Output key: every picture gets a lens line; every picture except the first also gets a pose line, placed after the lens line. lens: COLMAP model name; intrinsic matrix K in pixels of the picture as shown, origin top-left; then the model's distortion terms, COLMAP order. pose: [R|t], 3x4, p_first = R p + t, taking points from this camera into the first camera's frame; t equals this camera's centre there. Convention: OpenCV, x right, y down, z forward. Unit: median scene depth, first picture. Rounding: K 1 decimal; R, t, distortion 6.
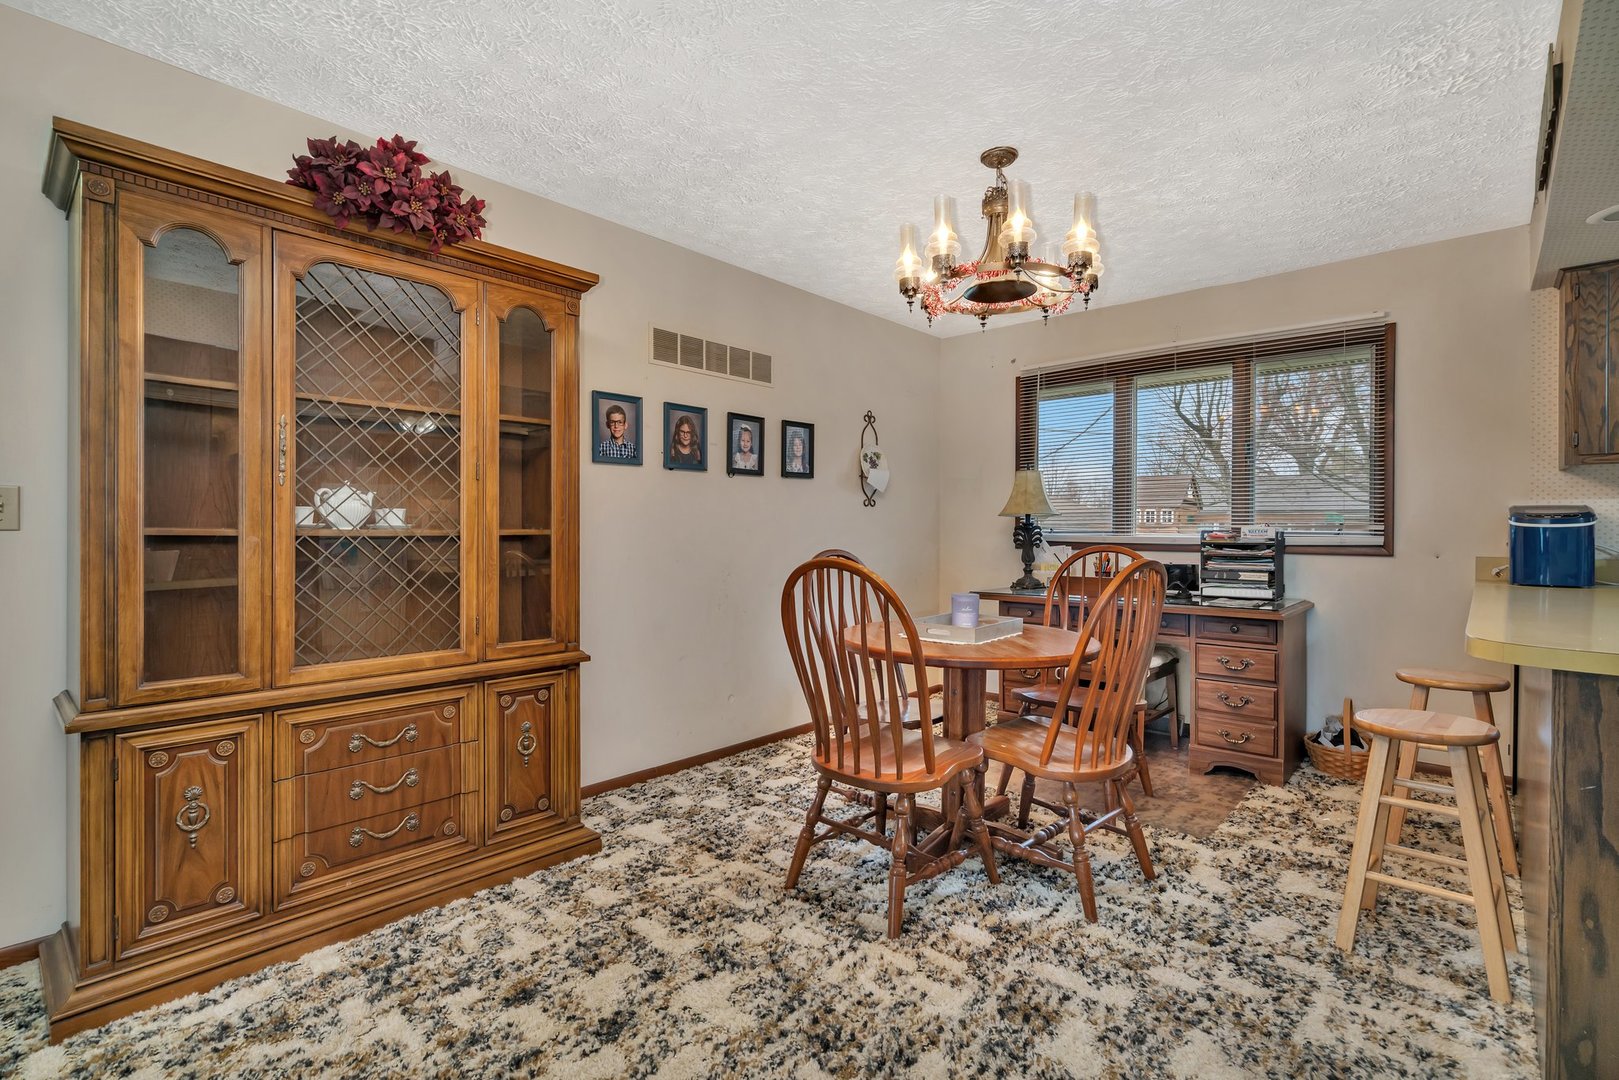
lens RADIAL K [[749.6, 0, 807.1], [0, 749.6, 529.7], [0, 0, 1]] dist [0.003444, 0.000537]
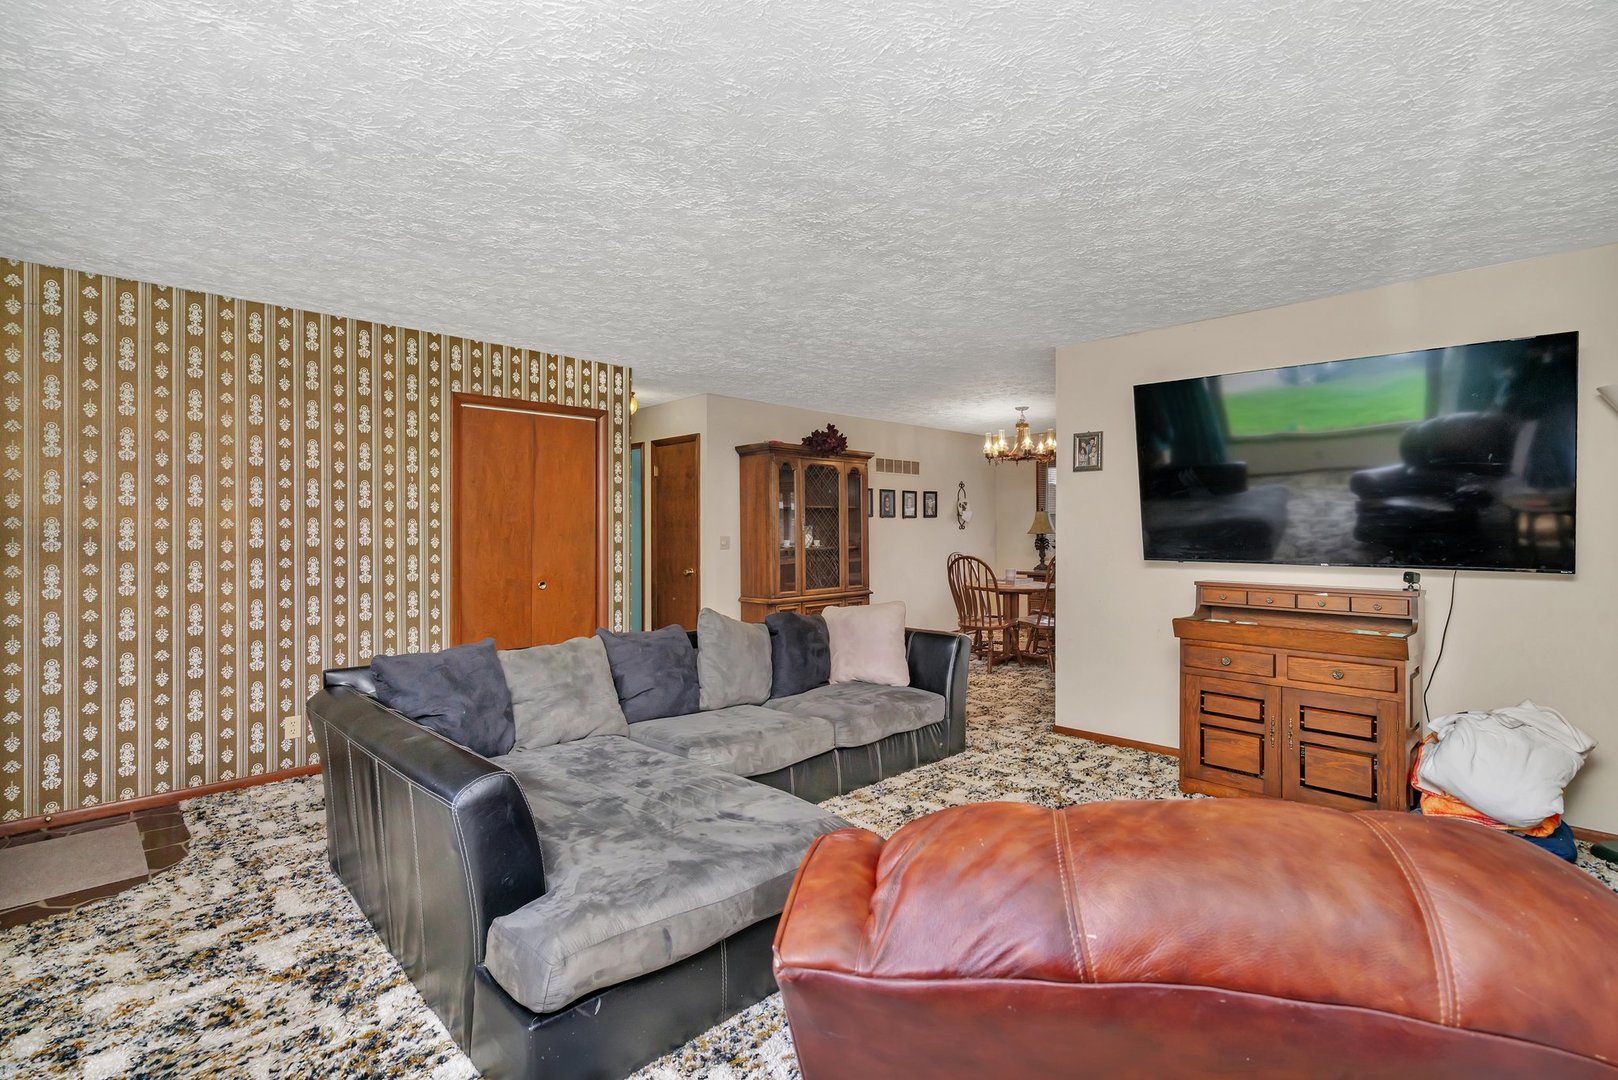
lens RADIAL K [[763.0, 0, 815.5], [0, 763.0, 524.4], [0, 0, 1]] dist [-0.002752, -0.000480]
pose [[0.999050, -0.008613, -0.042711, -0.316467], [0.008467, 0.999958, -0.003605, -0.058043], [0.042740, 0.003240, 0.999081, -1.505064]]
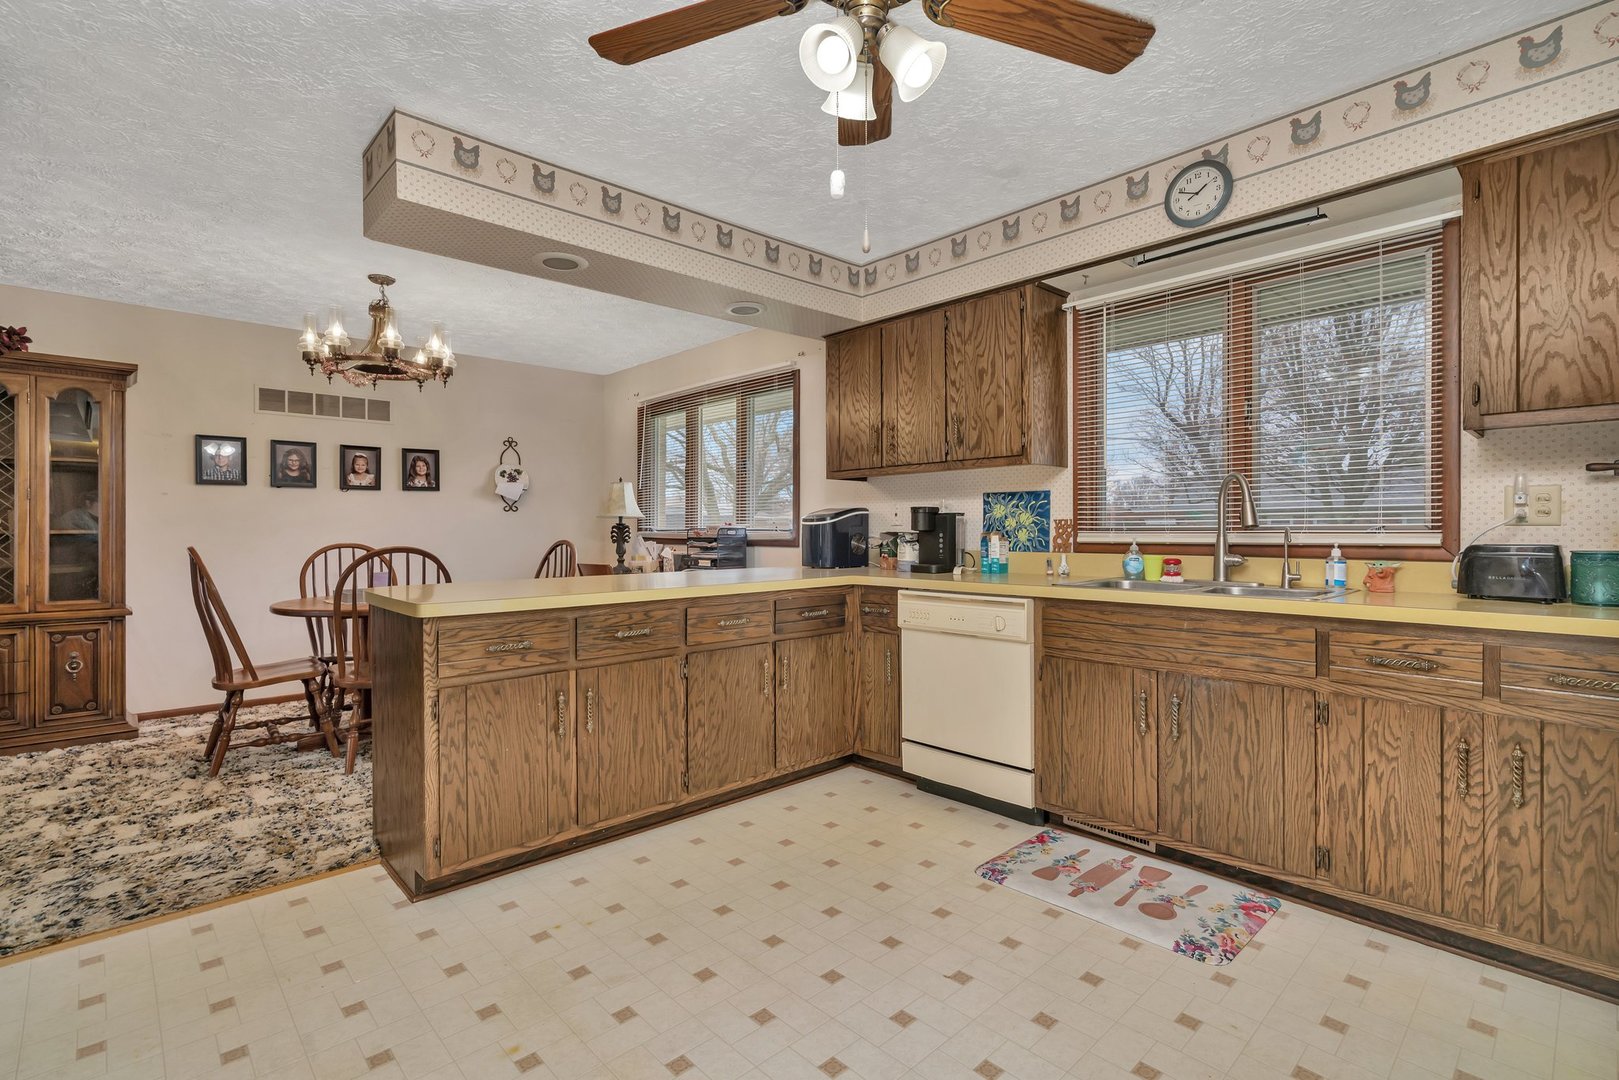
lens RADIAL K [[749.6, 0, 807.1], [0, 749.6, 529.7], [0, 0, 1]] dist [0.003444, 0.000537]
pose [[0.995381, -0.005428, -0.095846, 1.030760], [0.005195, 0.999983, -0.002685, 0.008893], [0.095859, 0.002174, 0.995393, -0.335465]]
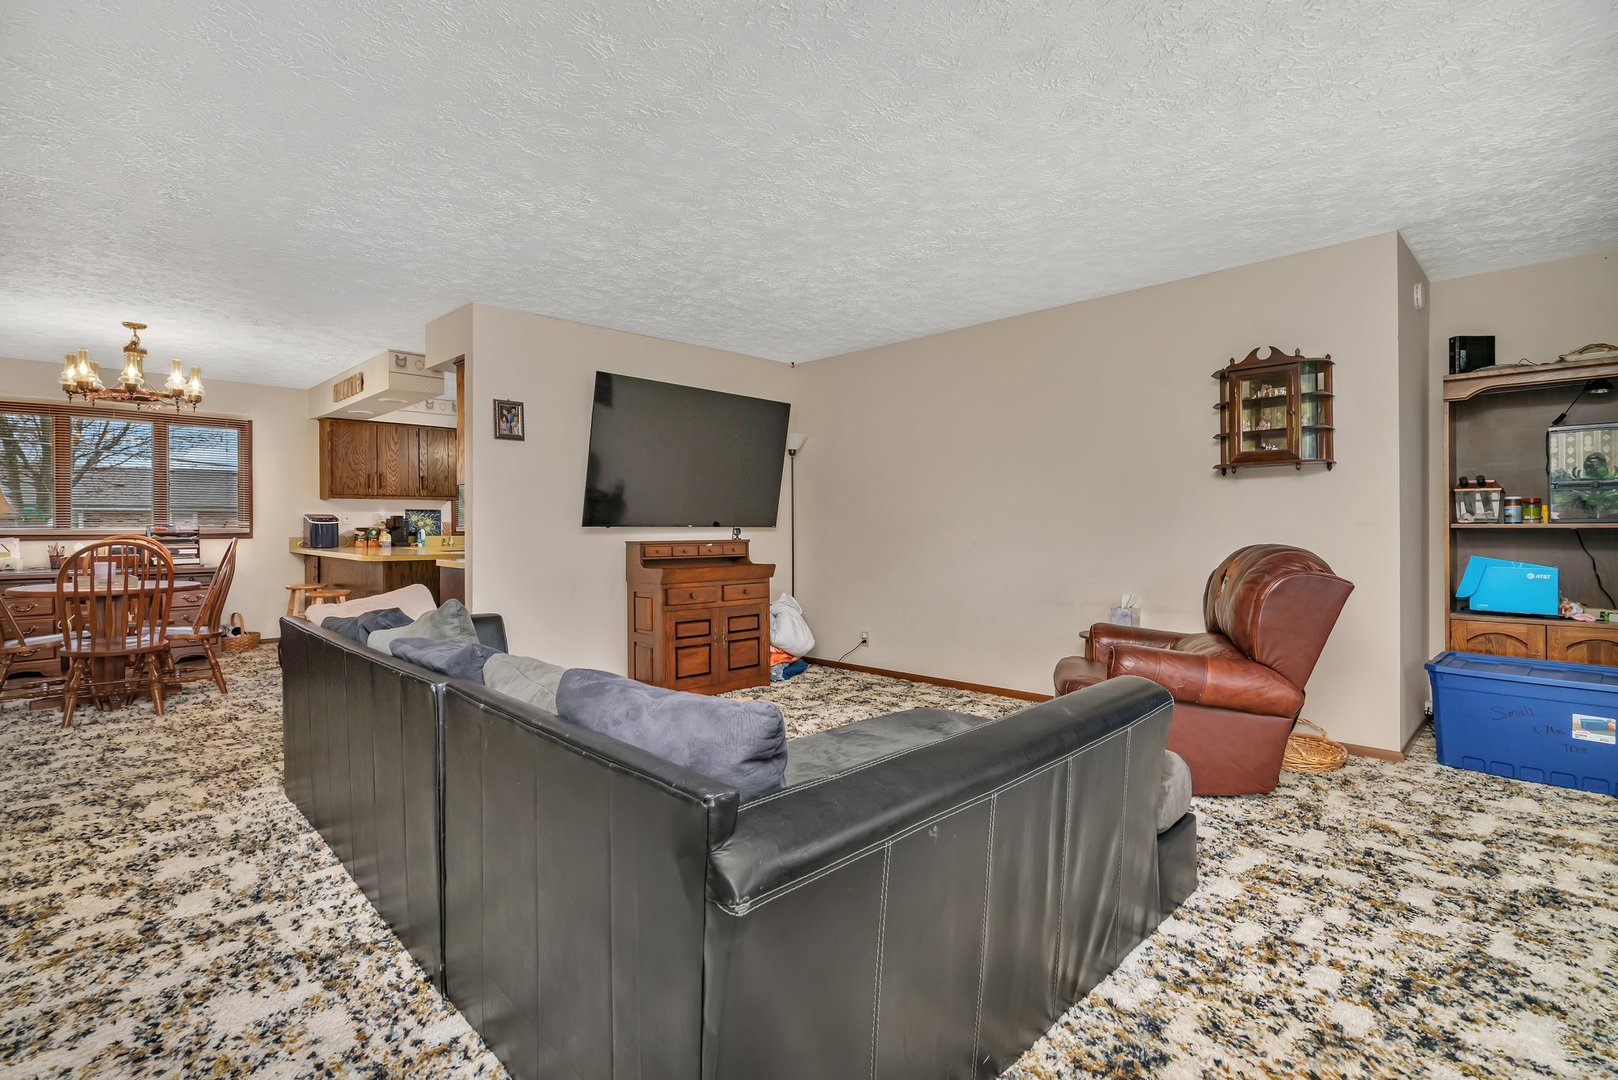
lens RADIAL K [[763.0, 0, 815.5], [0, 763.0, 524.4], [0, 0, 1]] dist [-0.002752, -0.000480]
pose [[0.044225, -0.002670, 0.999018, -1.301529], [0.004280, 0.999988, 0.002483, 0.000178], [-0.999012, 0.004166, 0.044235, -0.644393]]
